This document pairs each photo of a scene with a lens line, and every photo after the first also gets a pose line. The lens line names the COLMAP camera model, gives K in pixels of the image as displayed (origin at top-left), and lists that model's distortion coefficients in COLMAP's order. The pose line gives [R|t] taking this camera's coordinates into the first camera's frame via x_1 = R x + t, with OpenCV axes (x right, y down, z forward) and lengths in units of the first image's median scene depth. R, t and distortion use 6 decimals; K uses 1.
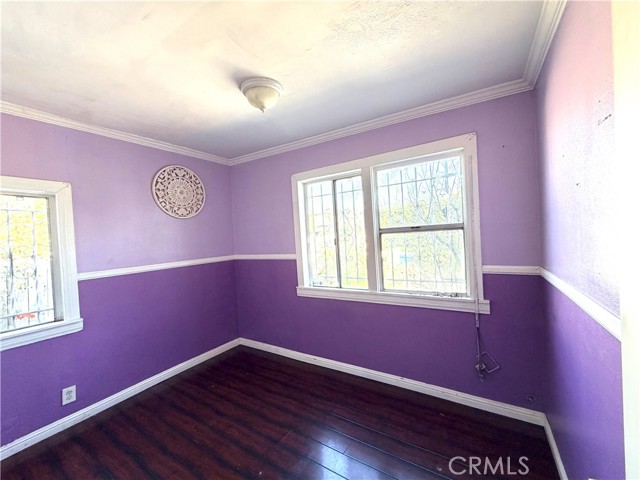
lens RADIAL K [[258.8, 0, 318.7], [0, 258.8, 239.0], [0, 0, 1]] dist [0.000292, 0.000138]
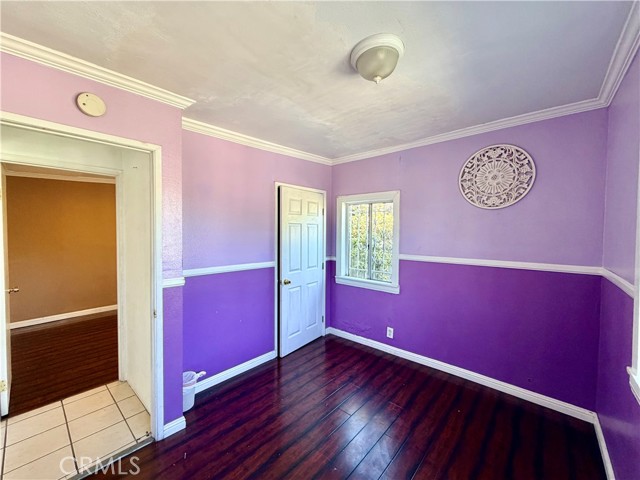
lens RADIAL K [[258.8, 0, 318.7], [0, 258.8, 239.0], [0, 0, 1]] dist [0.000292, 0.000138]
pose [[-0.160600, 0.079040, -0.983850, 0.398896], [-0.016694, 0.996428, 0.082776, -0.043957], [0.986878, 0.029718, -0.158707, 0.596268]]
